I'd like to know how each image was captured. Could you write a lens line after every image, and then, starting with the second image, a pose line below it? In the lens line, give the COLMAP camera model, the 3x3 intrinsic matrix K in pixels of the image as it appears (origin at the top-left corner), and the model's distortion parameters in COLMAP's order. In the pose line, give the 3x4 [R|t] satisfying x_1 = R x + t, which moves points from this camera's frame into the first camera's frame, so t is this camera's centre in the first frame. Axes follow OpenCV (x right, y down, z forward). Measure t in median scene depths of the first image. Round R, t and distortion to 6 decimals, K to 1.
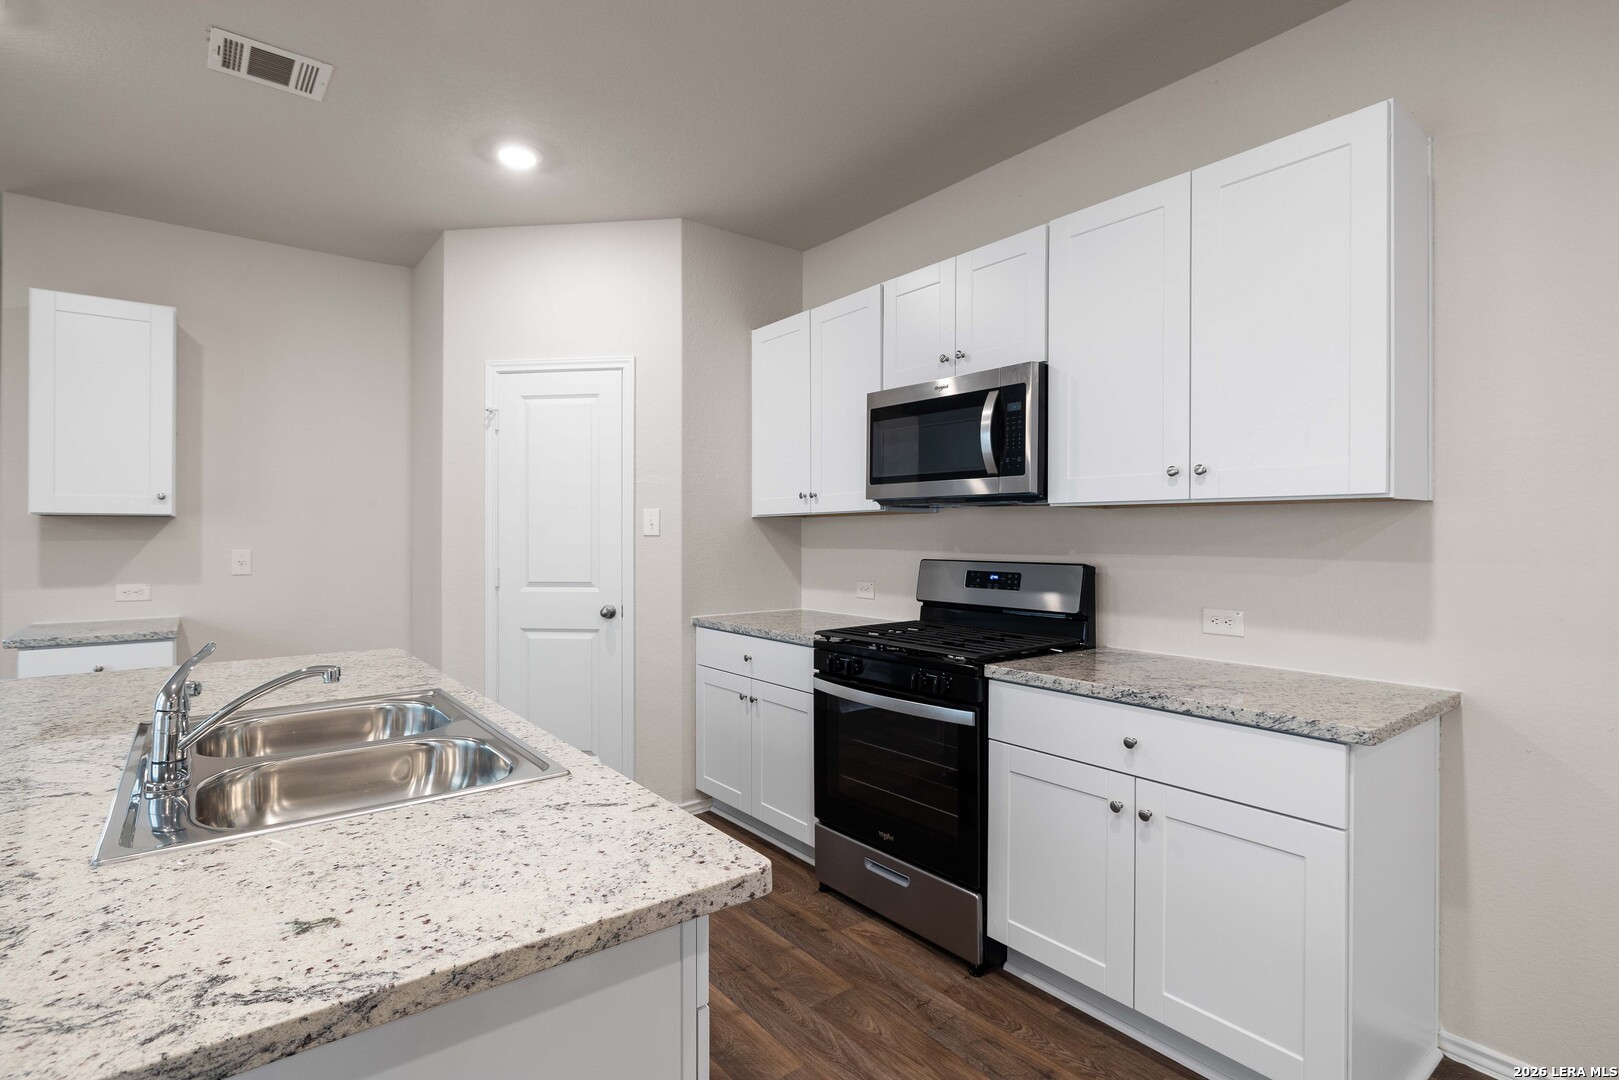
lens RADIAL K [[790.1, 0, 810.3], [0, 790.1, 531.9], [0, 0, 1]] dist [0.000098, 0.001352]
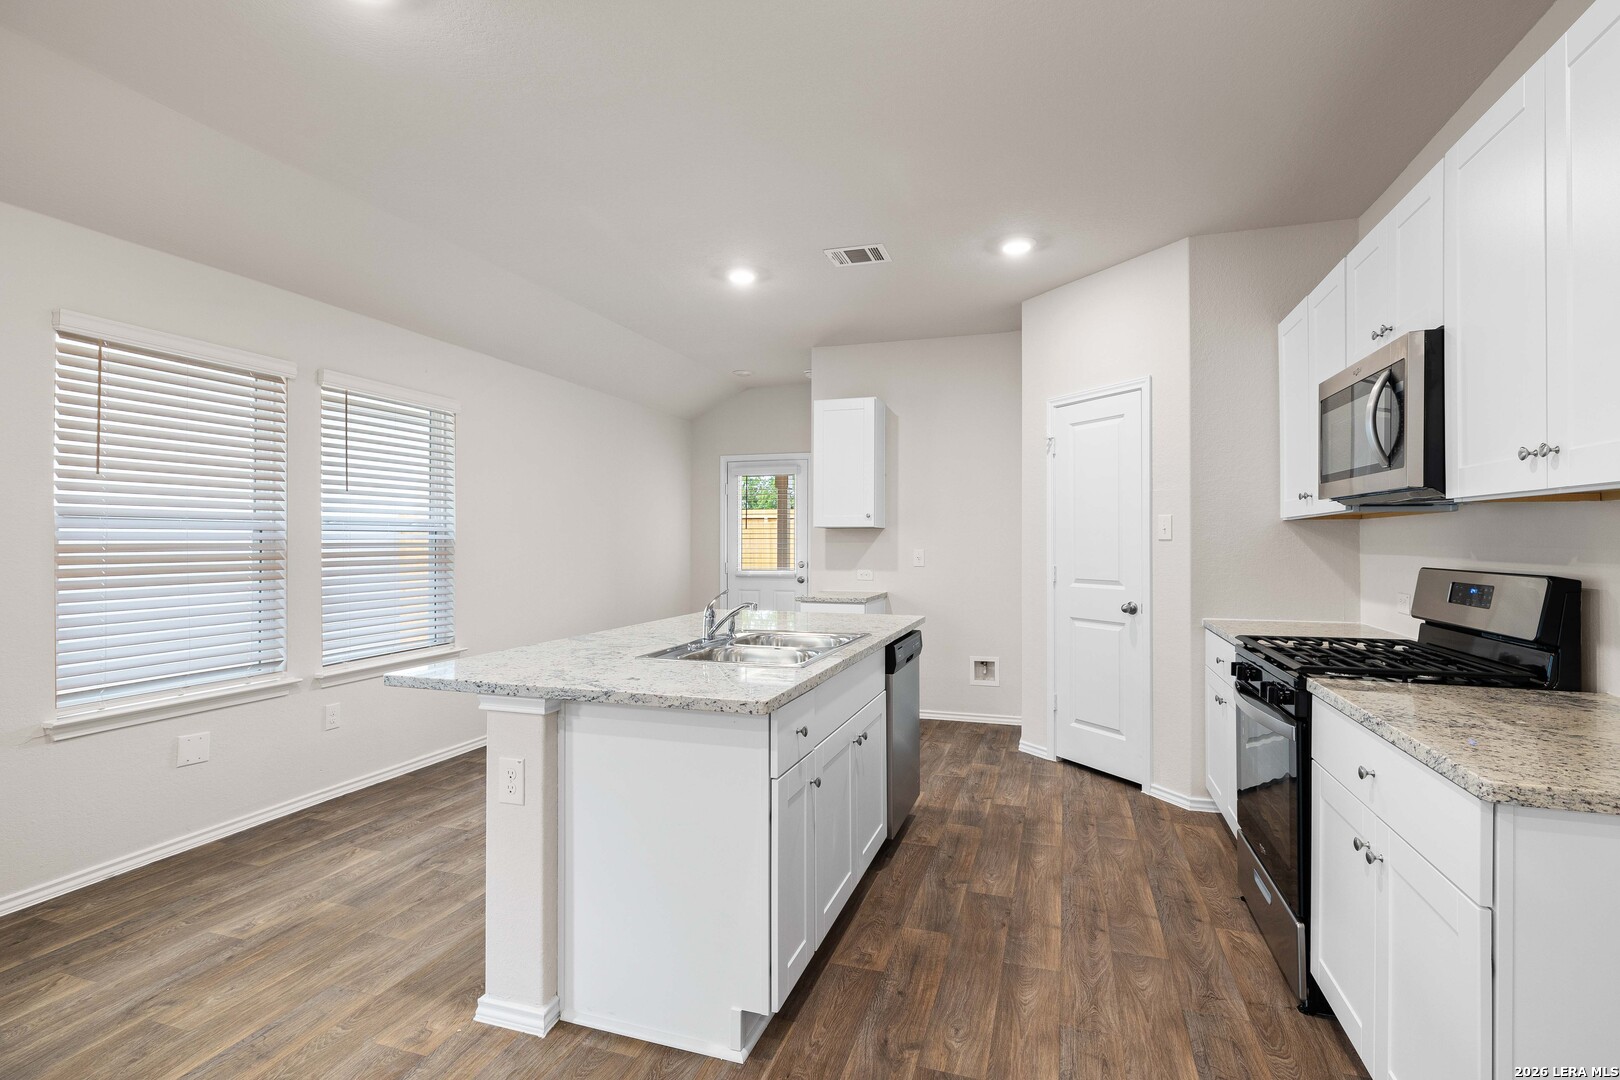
lens RADIAL K [[790.6, 0, 803.9], [0, 790.6, 531.3], [0, 0, 1]] dist [0.000098, 0.001352]
pose [[0.552236, -0.009745, -0.833631, 0.504973], [0.002696, 0.999947, -0.009903, 0.003076], [0.833683, 0.003221, 0.552233, -0.004080]]
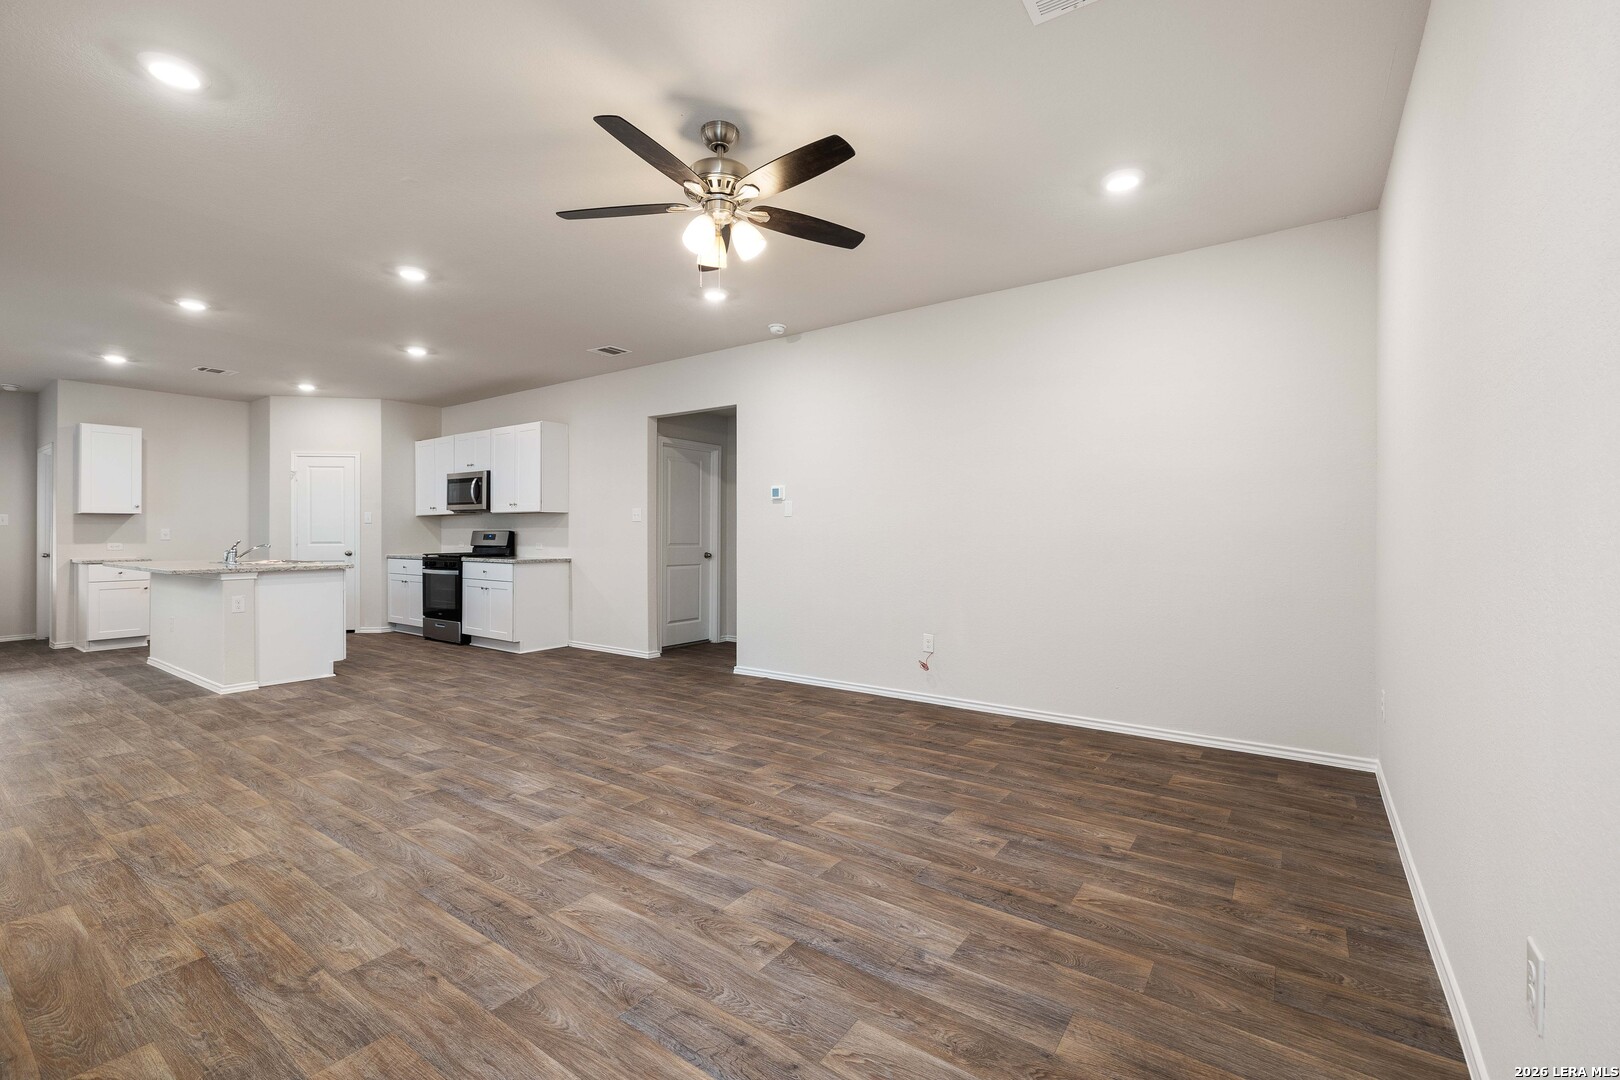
lens RADIAL K [[681.6, 0, 800.7], [0, 681.6, 532.1], [0, 0, 1]] dist [0.004618, -0.000937]
pose [[0.961561, -0.000045, 0.274592, 0.636869], [-0.000376, 0.999999, 0.001481, 0.036121], [-0.274591, -0.001527, 0.961560, -1.797700]]
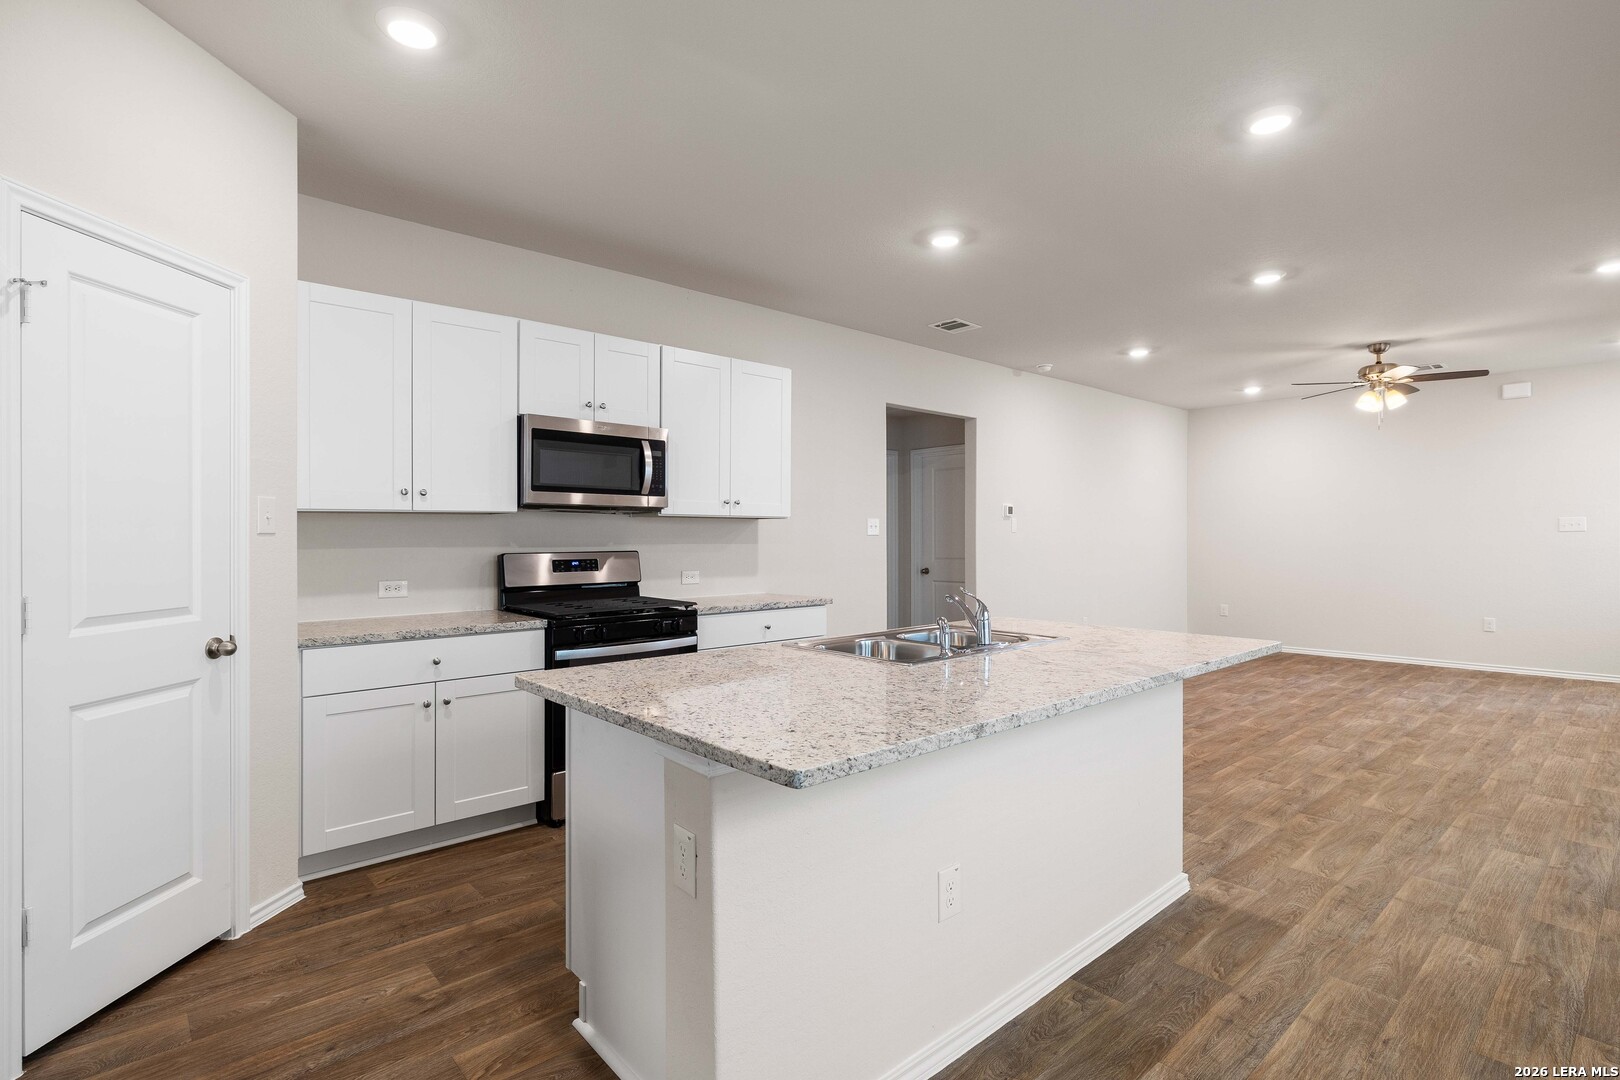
lens RADIAL K [[790.6, 0, 813.4], [0, 790.6, 533.2], [0, 0, 1]] dist [0.000098, 0.001352]
pose [[-0.067243, 0.001029, 0.997736, -1.137705], [-0.001929, 0.999997, -0.001162, 0.005012], [-0.997735, -0.002003, -0.067241, 0.647250]]
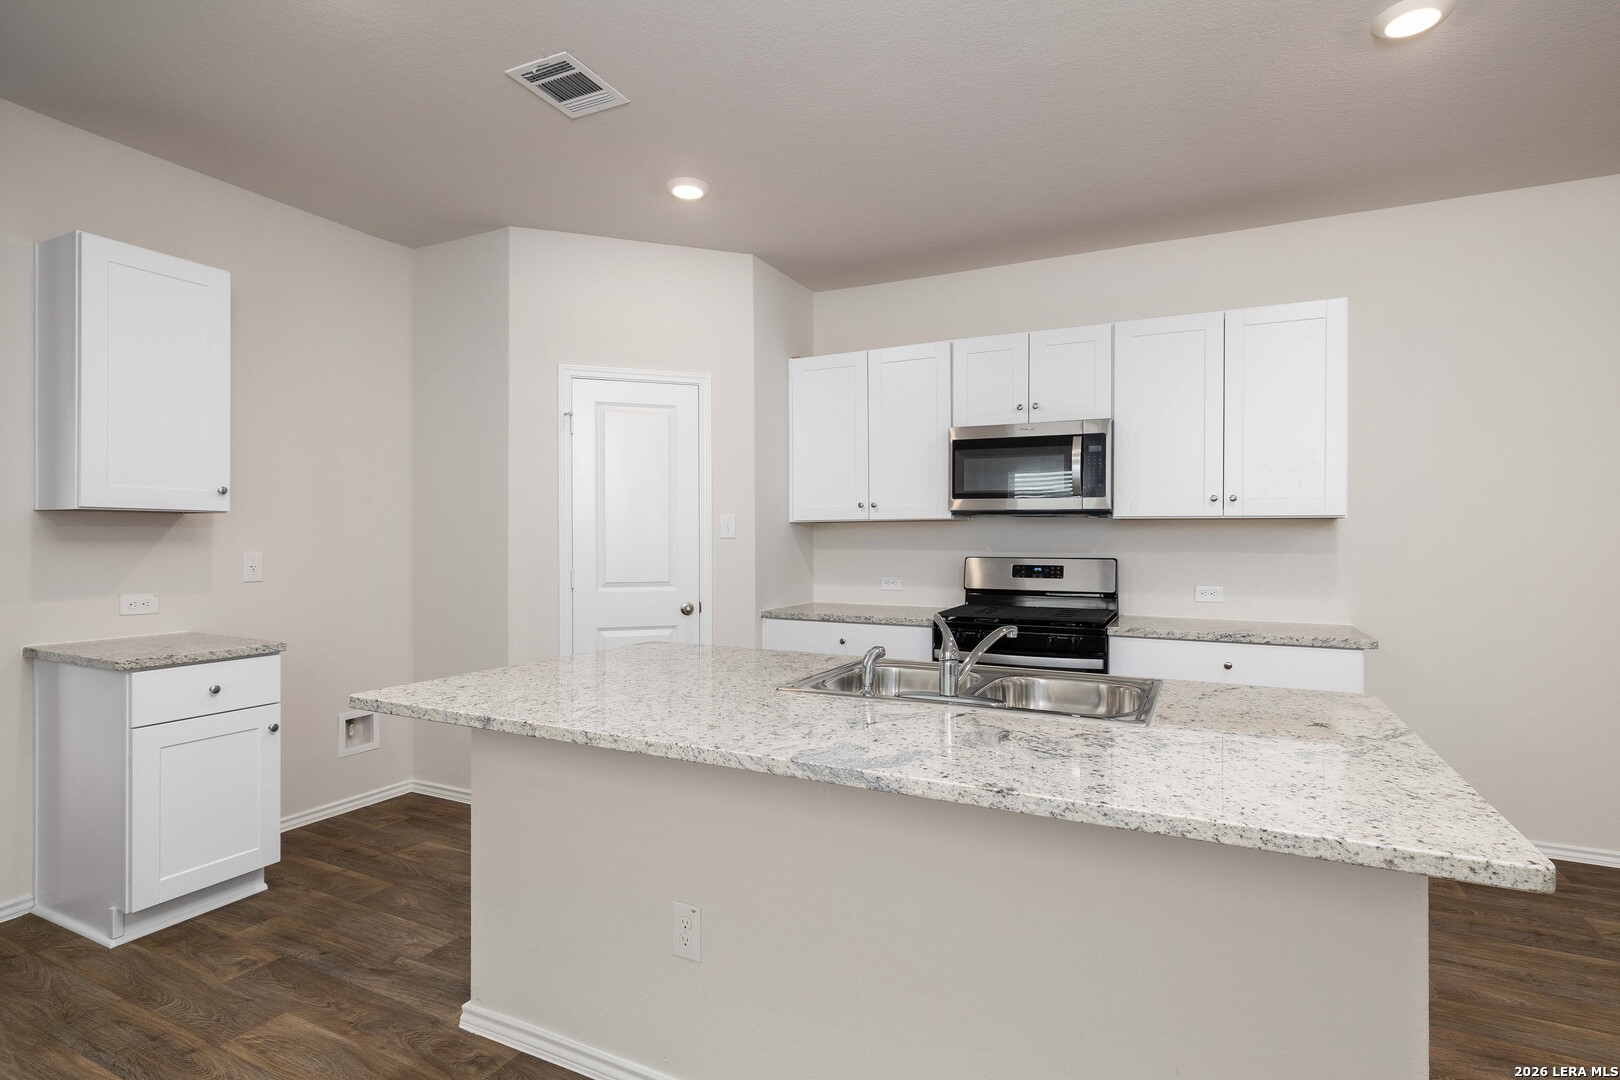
lens RADIAL K [[790.6, 0, 813.2], [0, 790.6, 533.7], [0, 0, 1]] dist [0.000098, 0.001352]
pose [[0.902929, 0.005875, 0.429749, -0.674721], [-0.004156, 0.999979, -0.004939, 0.004204], [-0.429769, 0.002674, 0.902935, -0.062189]]
